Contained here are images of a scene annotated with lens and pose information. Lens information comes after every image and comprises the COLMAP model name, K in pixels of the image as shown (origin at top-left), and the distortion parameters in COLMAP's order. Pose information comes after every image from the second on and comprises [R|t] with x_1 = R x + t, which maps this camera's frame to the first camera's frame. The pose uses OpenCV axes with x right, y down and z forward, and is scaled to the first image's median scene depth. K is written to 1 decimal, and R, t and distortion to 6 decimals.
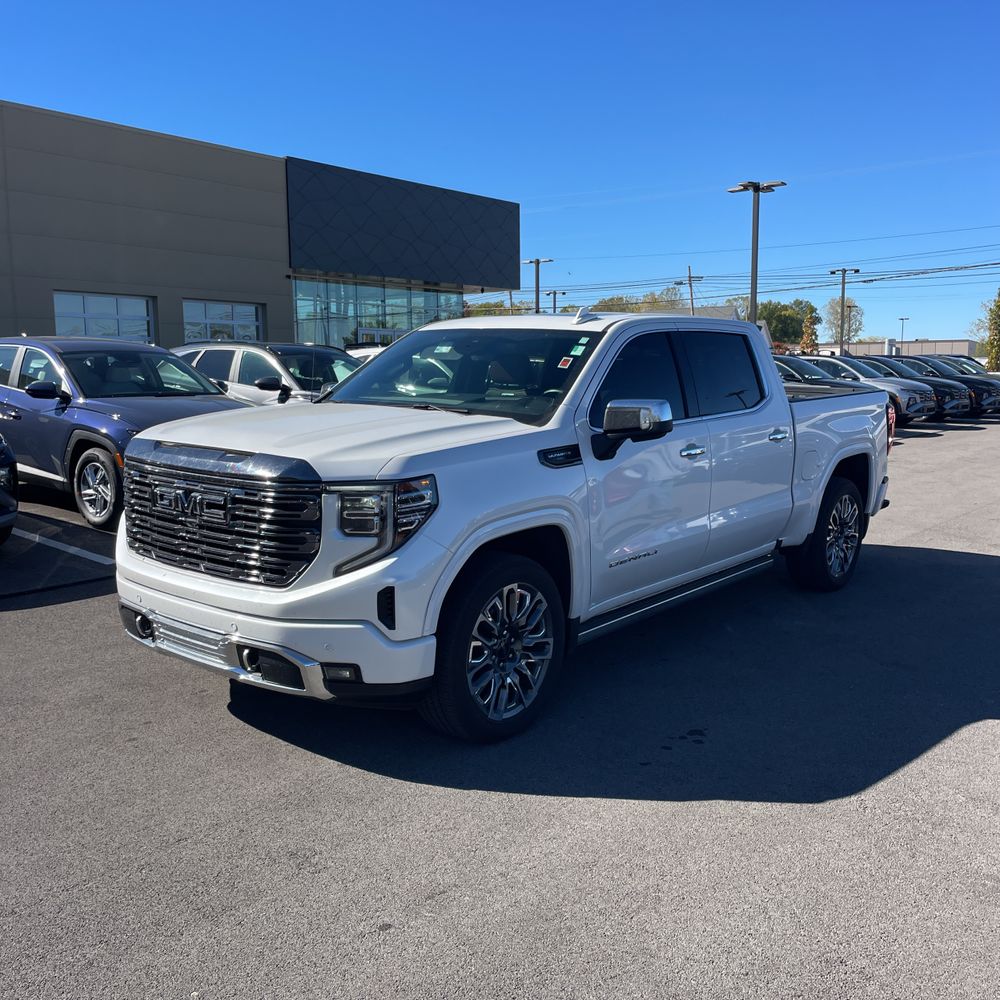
lens RADIAL K [[1010.0, 0, 504.7], [0, 1010.0, 491.2], [0, 0, 1]] dist [0.095176, -0.139098]
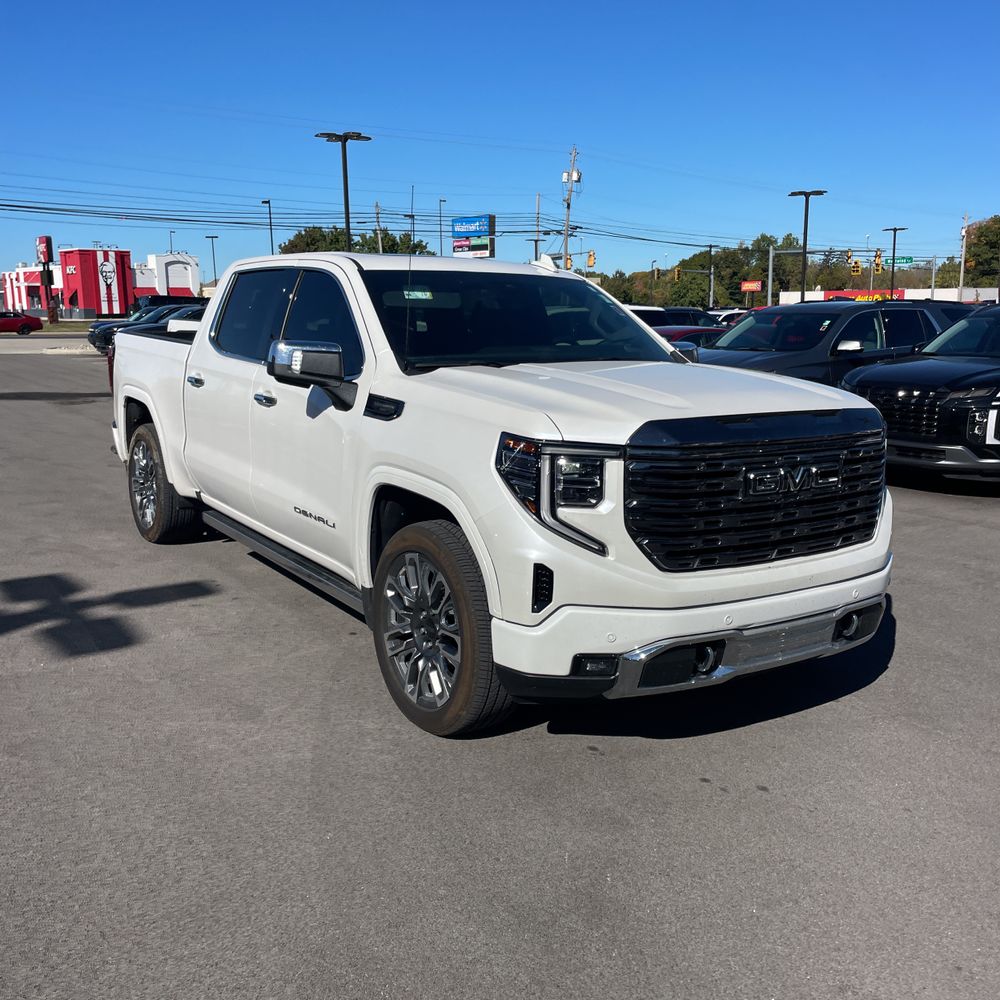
lens RADIAL K [[1013.2, 0, 504.0], [0, 1013.2, 491.6], [0, 0, 1]] dist [0.091733, -0.106317]
pose [[0.289472, -0.171155, 0.941760, -1.048908], [0.119013, 0.982684, 0.142011, -0.114050], [-0.949759, 0.070974, 0.304829, 0.858057]]
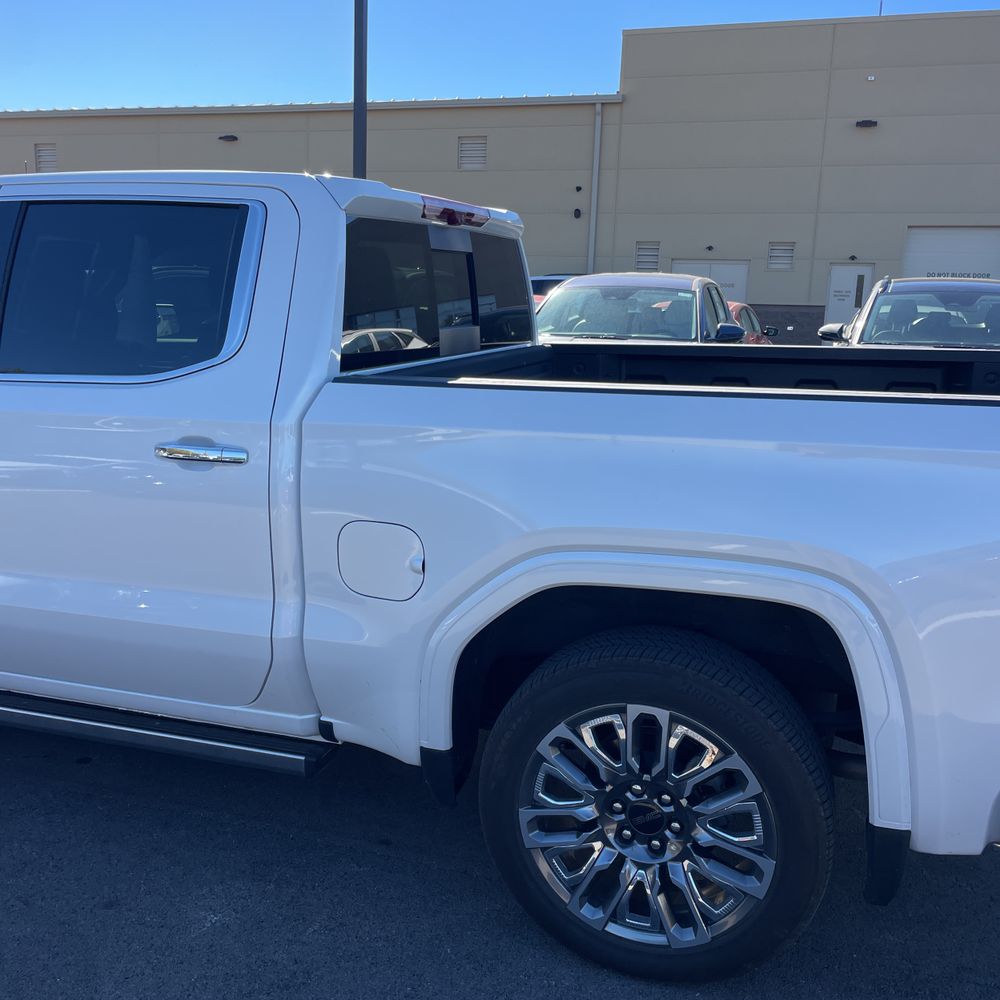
lens RADIAL K [[1010.0, 0, 504.7], [0, 1010.0, 491.2], [0, 0, 1]] dist [0.095176, -0.139098]
pose [[0.347860, 0.181783, -0.919754, 0.899313], [-0.146412, 0.979519, 0.138221, -0.148024], [0.926044, 0.086582, 0.367351, 1.261835]]
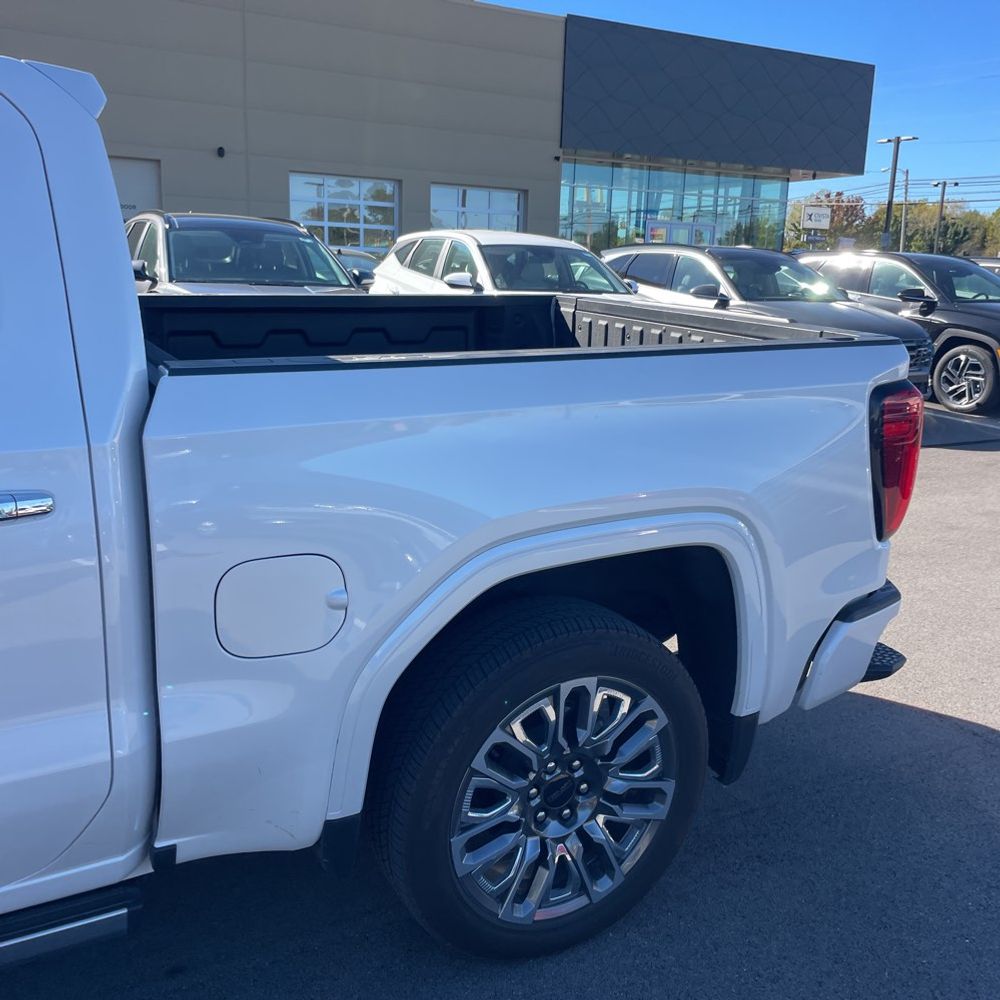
lens RADIAL K [[1010.0, 0, 504.7], [0, 1010.0, 491.2], [0, 0, 1]] dist [0.095176, -0.139098]
pose [[0.926581, 0.112587, -0.358847, 0.629741], [-0.078913, 0.991102, 0.107193, -0.125979], [0.367722, -0.071005, 0.927221, 1.071379]]
